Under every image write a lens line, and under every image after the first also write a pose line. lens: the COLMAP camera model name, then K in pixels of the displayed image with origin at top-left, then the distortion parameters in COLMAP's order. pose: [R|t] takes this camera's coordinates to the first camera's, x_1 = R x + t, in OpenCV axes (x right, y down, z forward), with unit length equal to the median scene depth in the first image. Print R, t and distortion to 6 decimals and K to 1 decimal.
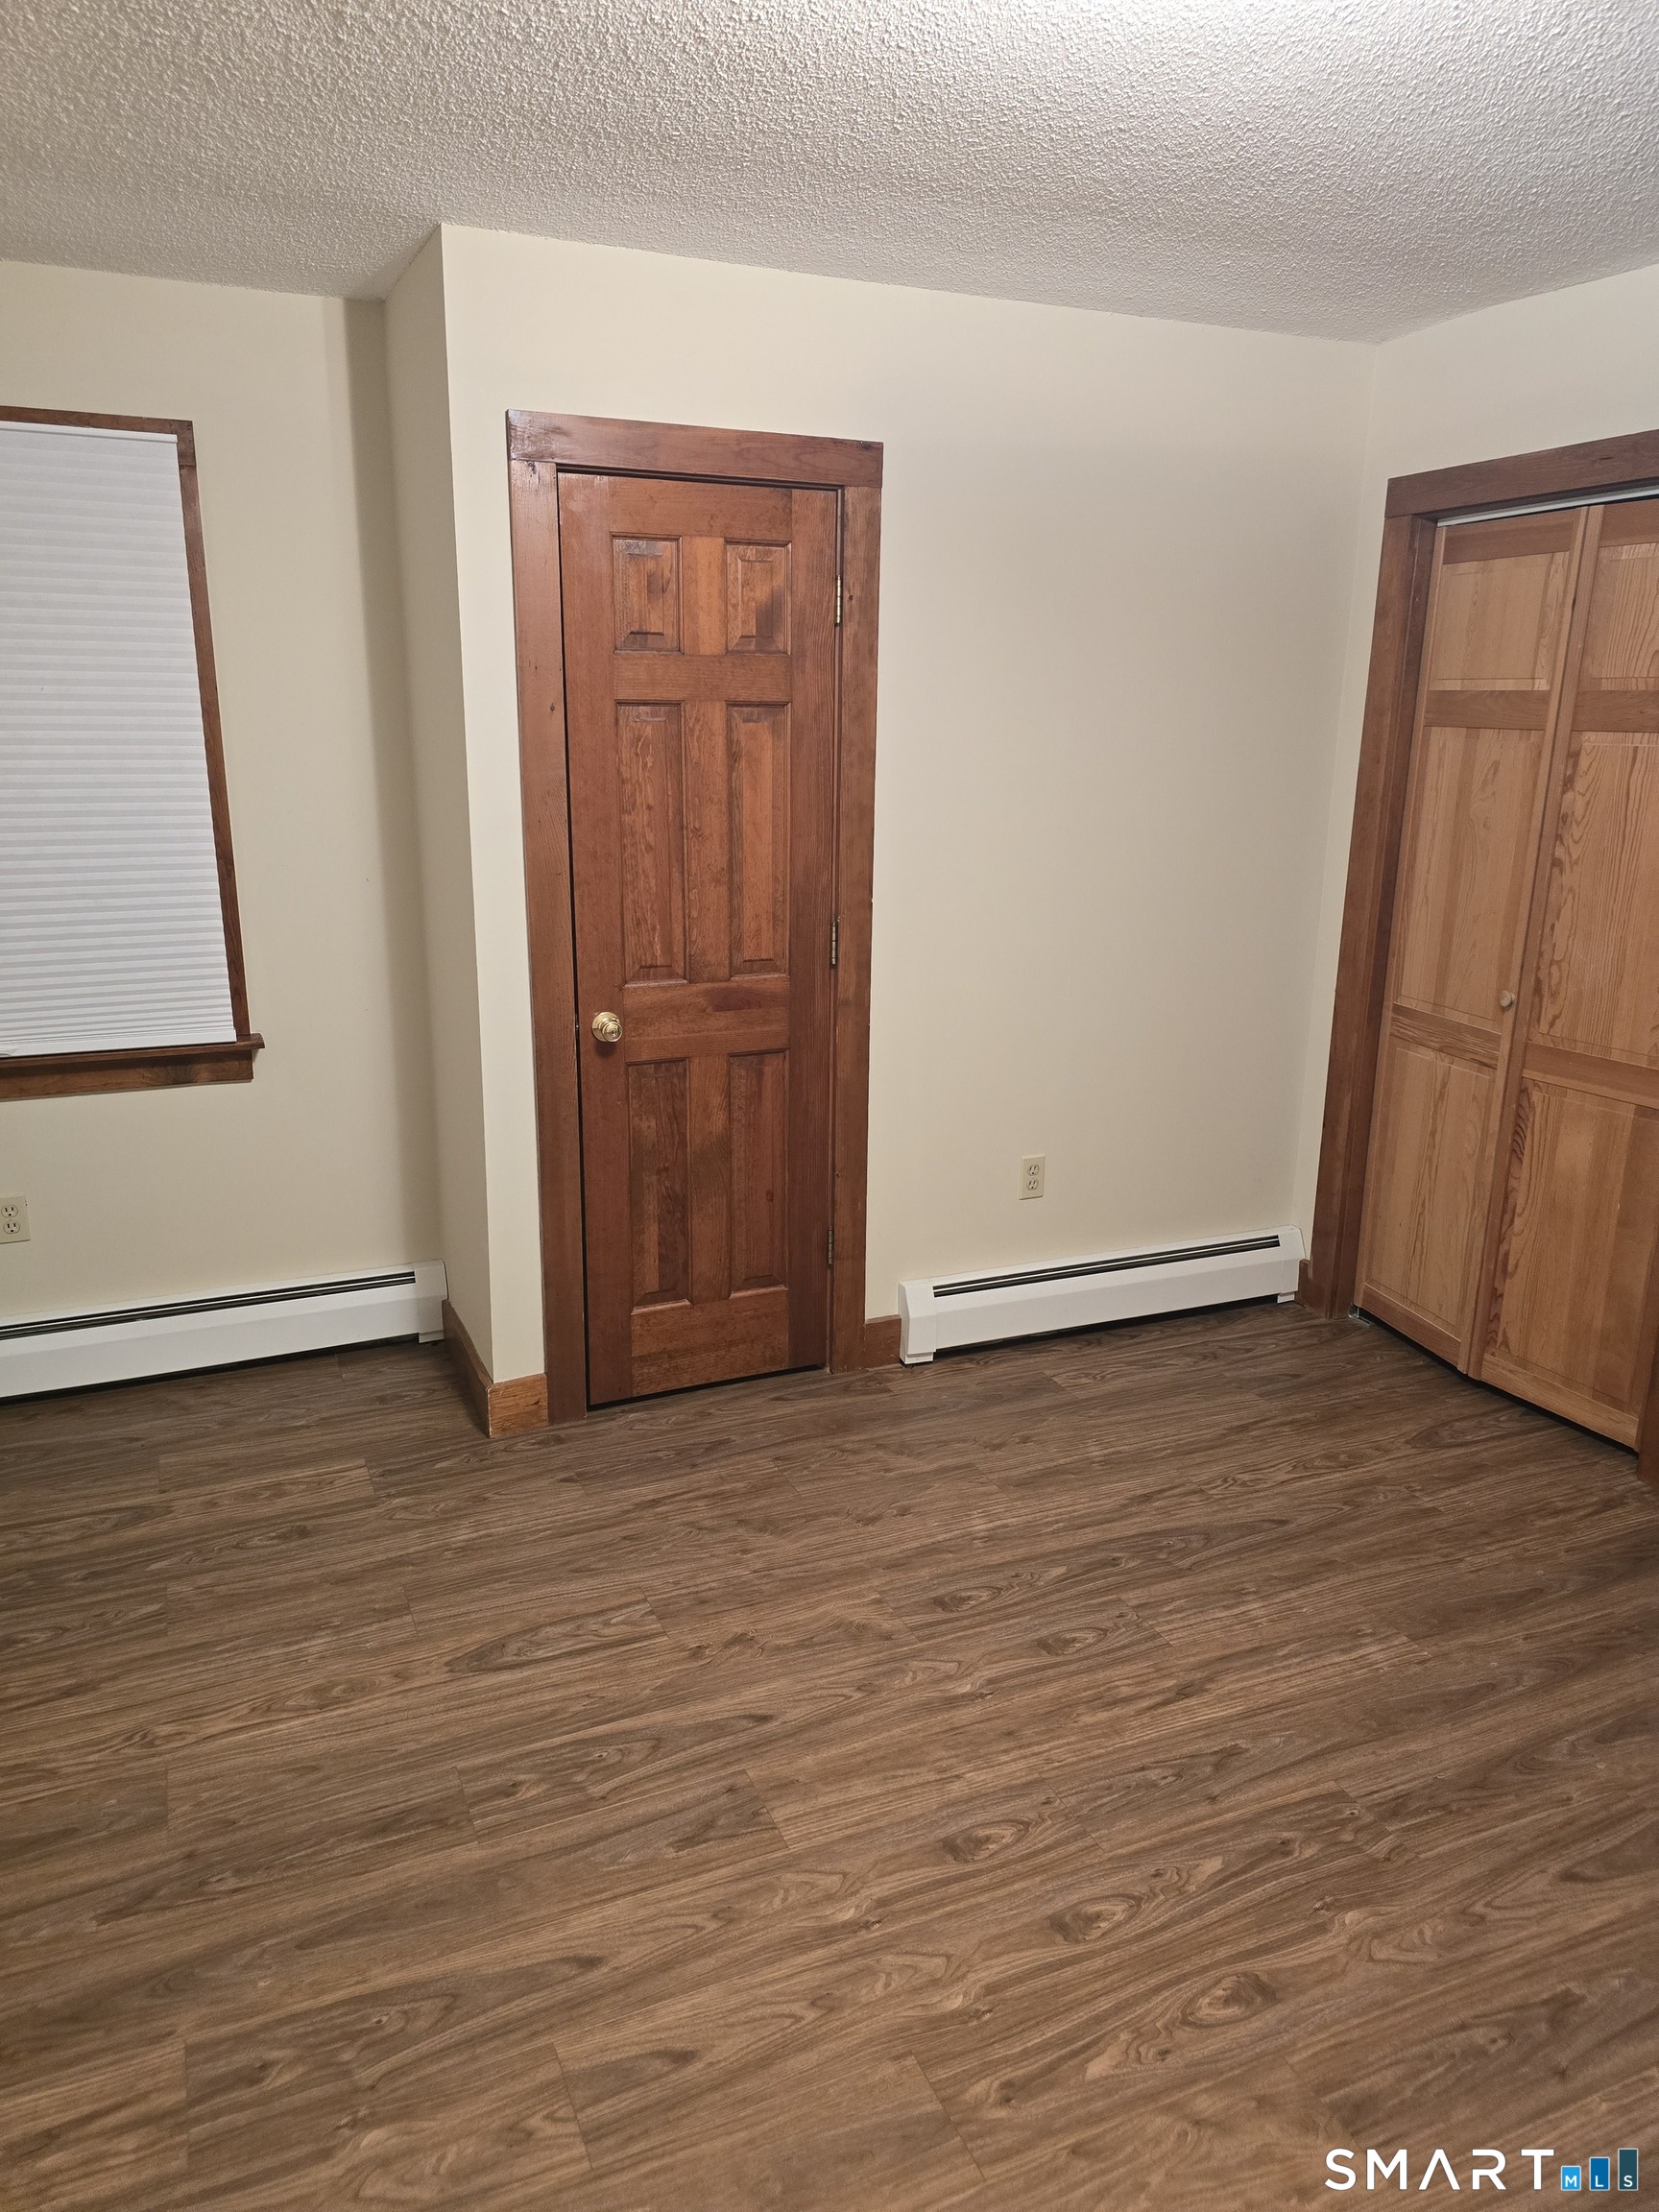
lens RADIAL K [[1496.3, 0, 822.0], [0, 1496.3, 1113.0], [0, 0, 1]] dist [0.048801, -0.037307]
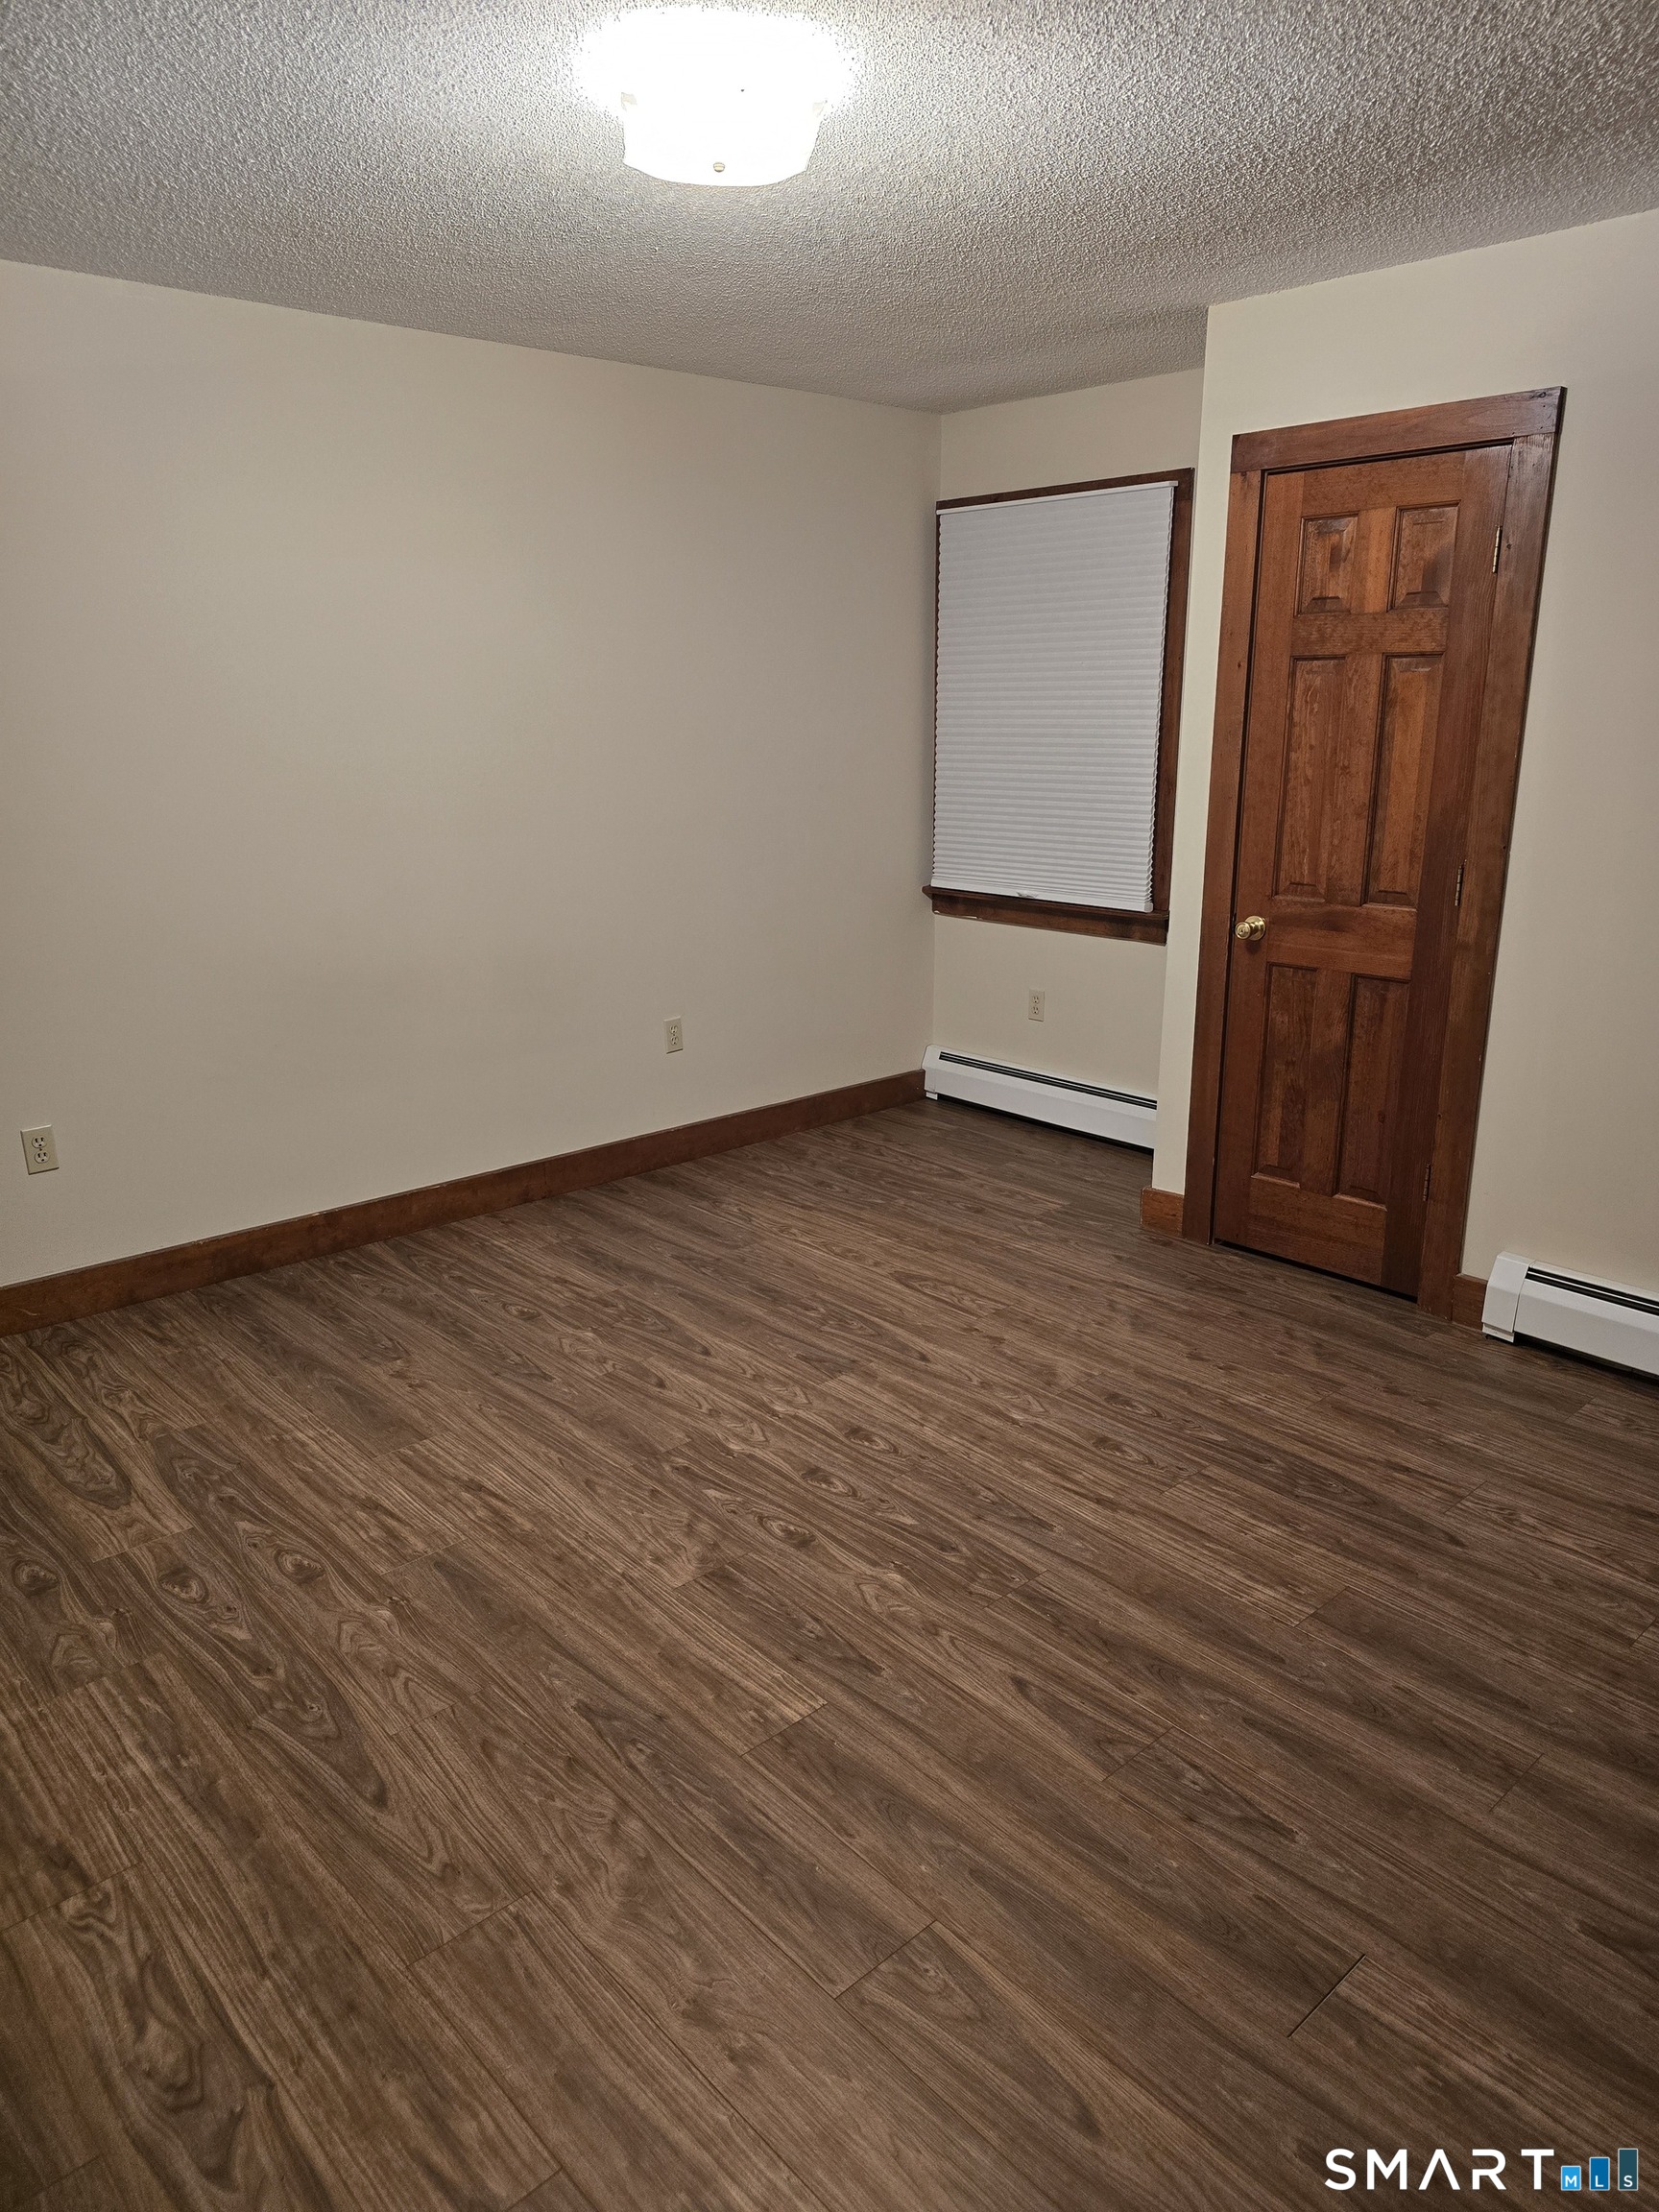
lens RADIAL K [[1496.3, 0, 808.0], [0, 1496.3, 1123.8], [0, 0, 1]] dist [0.048801, -0.037307]
pose [[0.310000, 0.252512, -0.916590, 0.960838], [-0.240314, 0.953589, 0.181428, -0.042370], [0.919864, 0.164027, 0.356295, 0.271157]]
